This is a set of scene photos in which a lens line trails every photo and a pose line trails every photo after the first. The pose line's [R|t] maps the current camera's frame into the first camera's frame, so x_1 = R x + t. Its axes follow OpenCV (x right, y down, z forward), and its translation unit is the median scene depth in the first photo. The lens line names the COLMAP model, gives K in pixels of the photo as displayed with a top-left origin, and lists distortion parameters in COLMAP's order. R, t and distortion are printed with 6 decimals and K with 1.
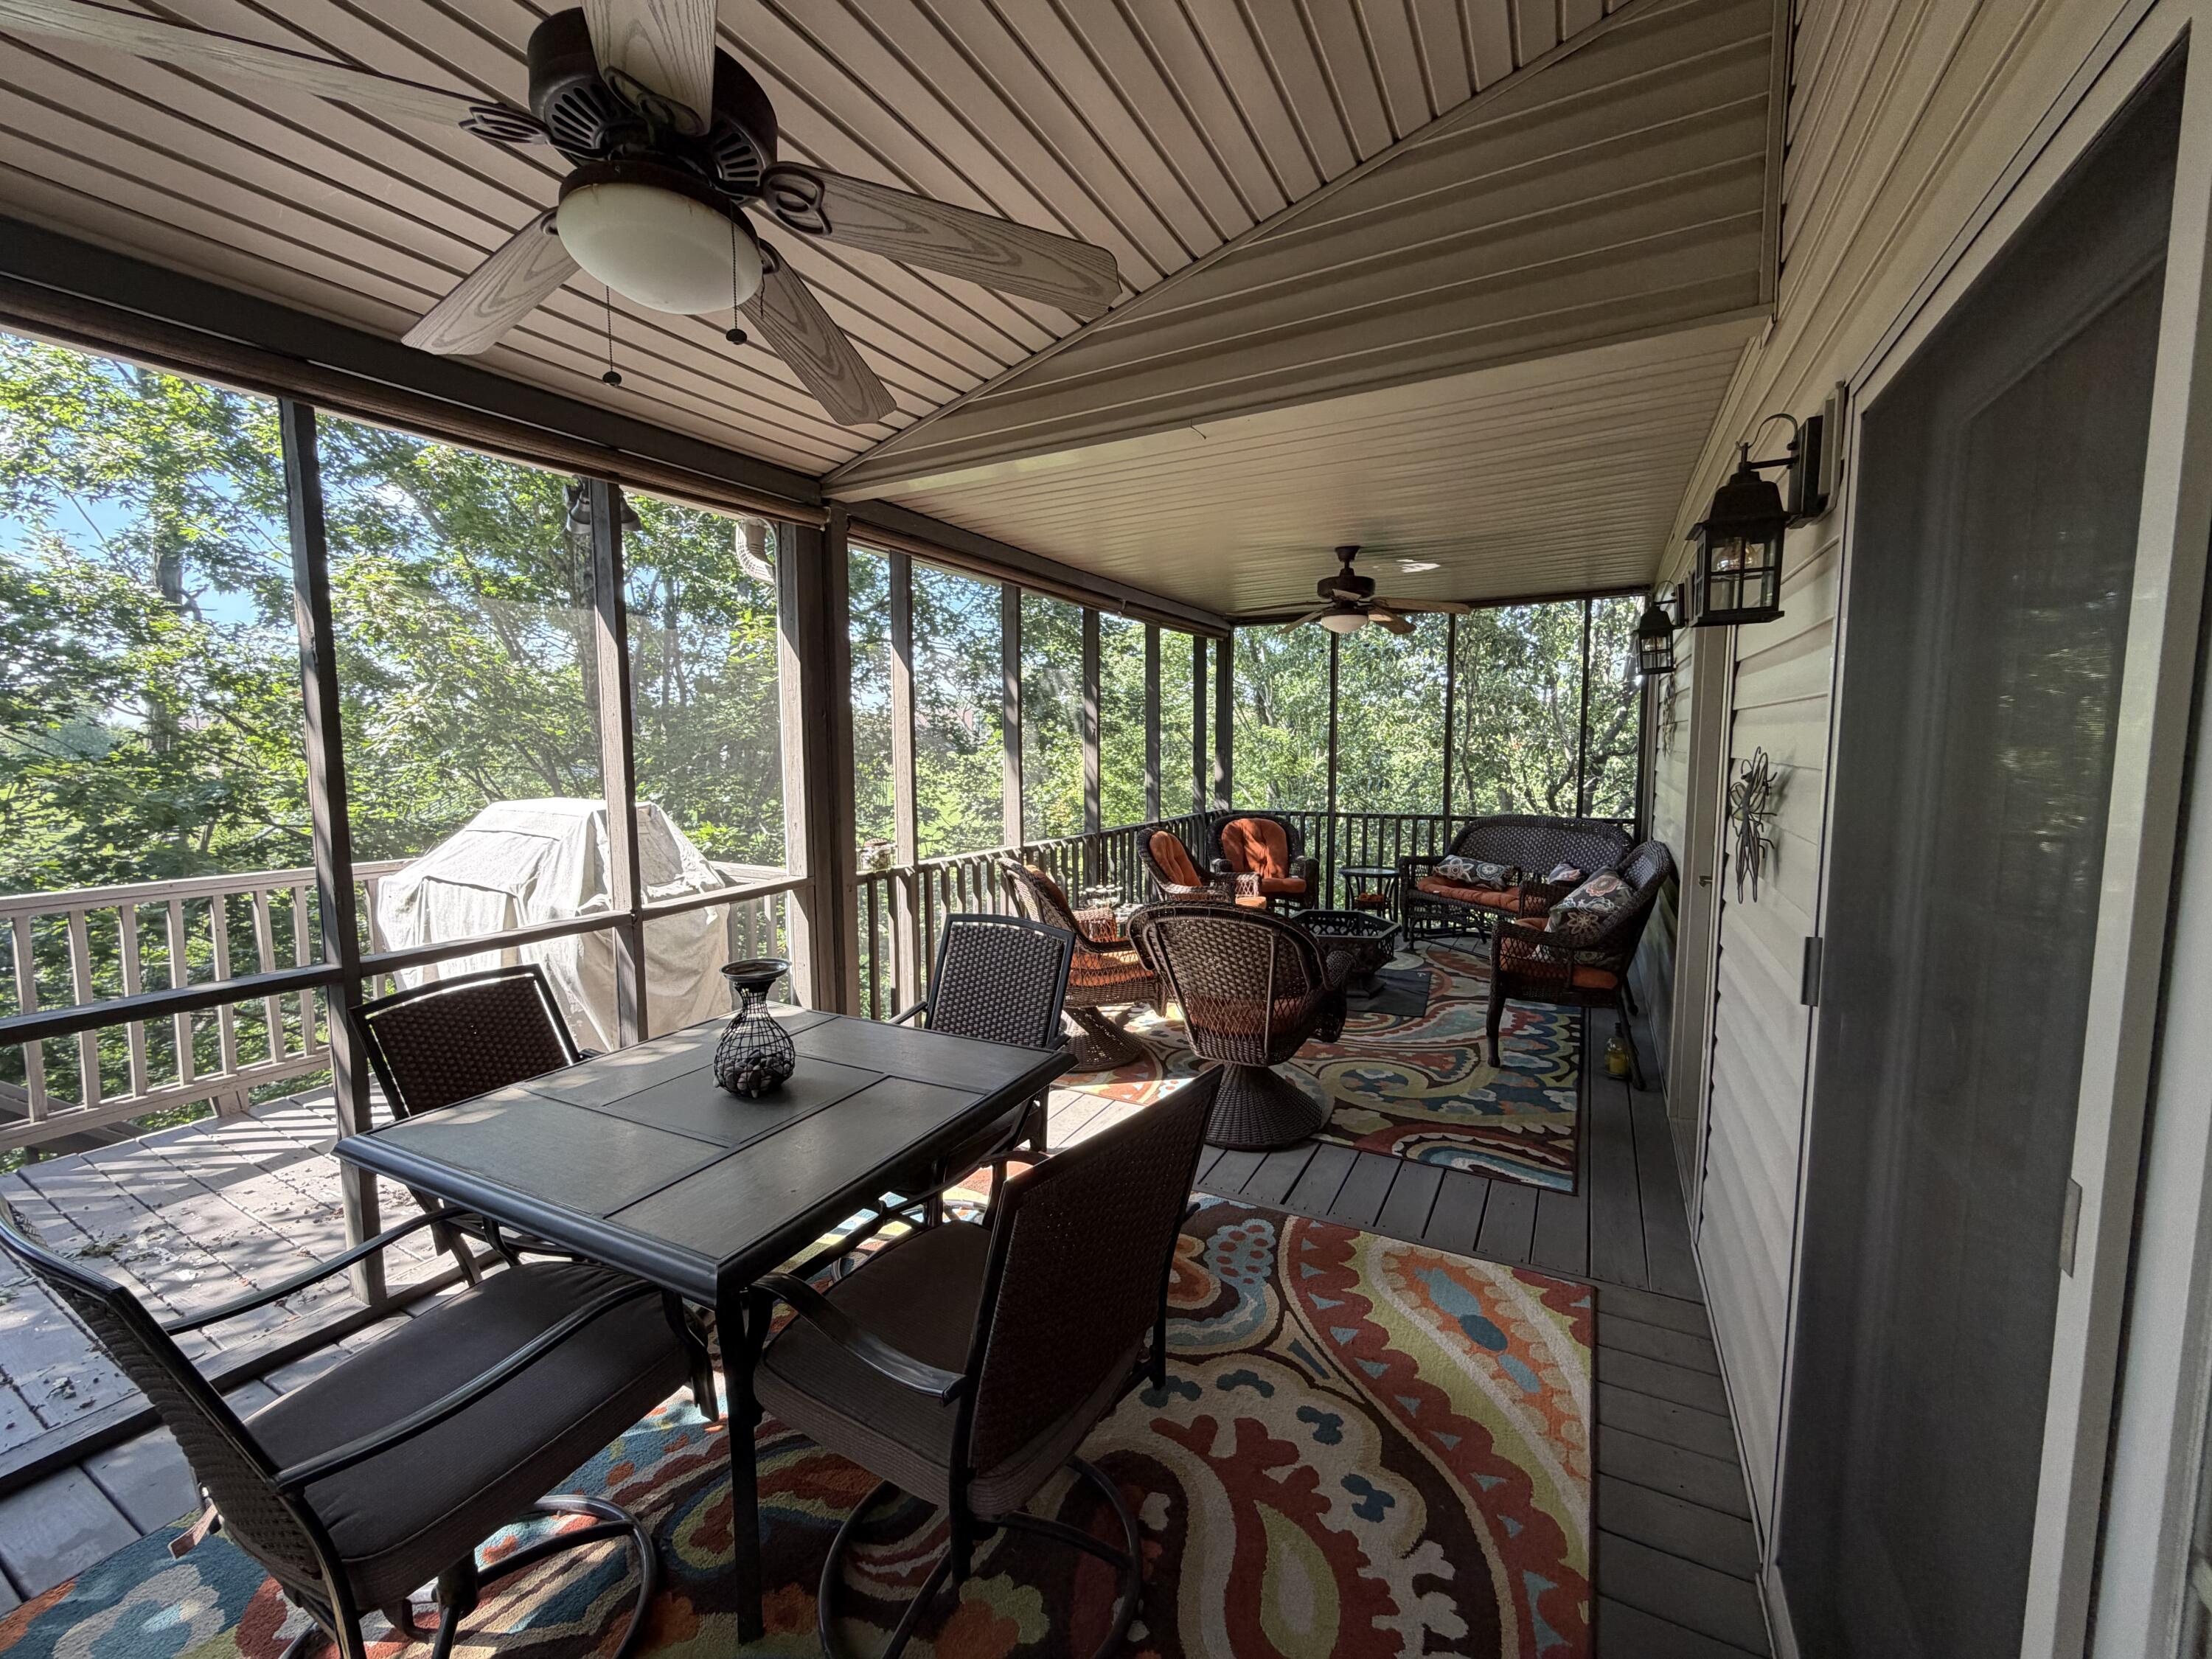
lens RADIAL K [[884.7, 0, 1091.0], [0, 884.7, 828.0], [0, 0, 1]] dist [0.007133, -0.000360]
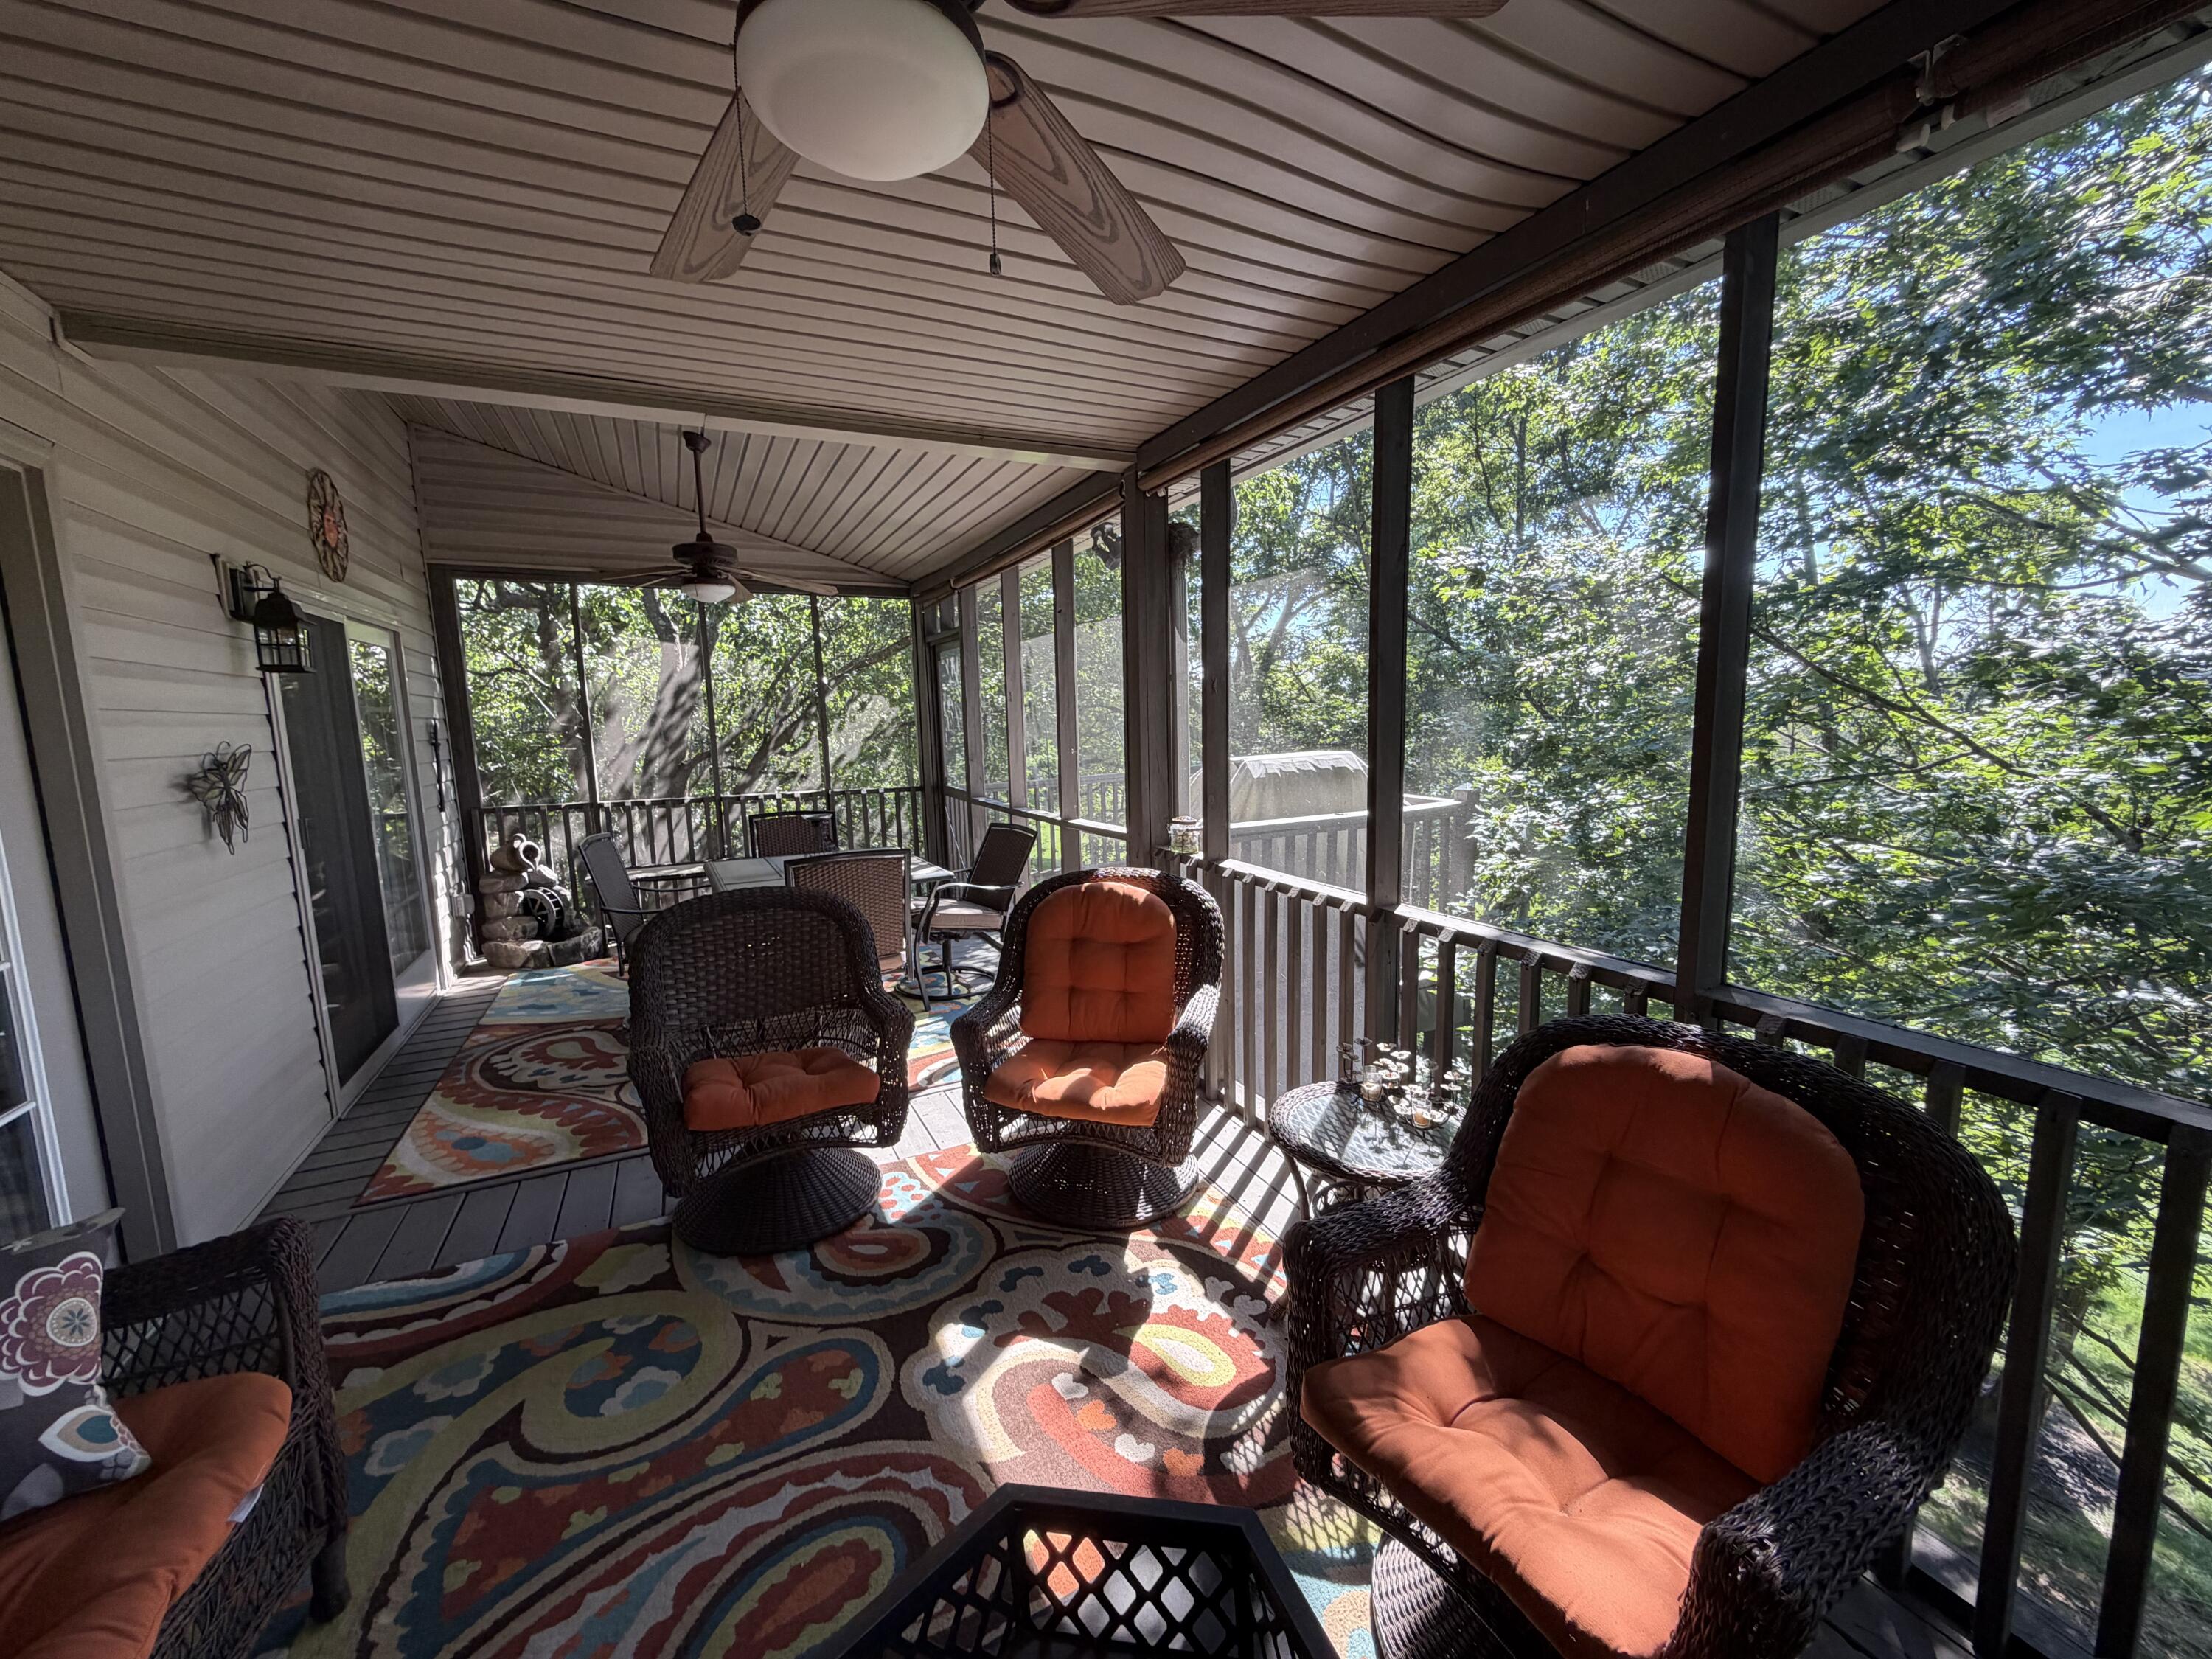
lens RADIAL K [[884.7, 0, 1102.1], [0, 884.7, 833.5], [0, 0, 1]] dist [0.007133, -0.000360]
pose [[-0.576232, 0.129232, -0.807004, 0.468326], [-0.046484, 0.980639, 0.190229, -0.121699], [0.815963, 0.147129, -0.559068, 1.266821]]
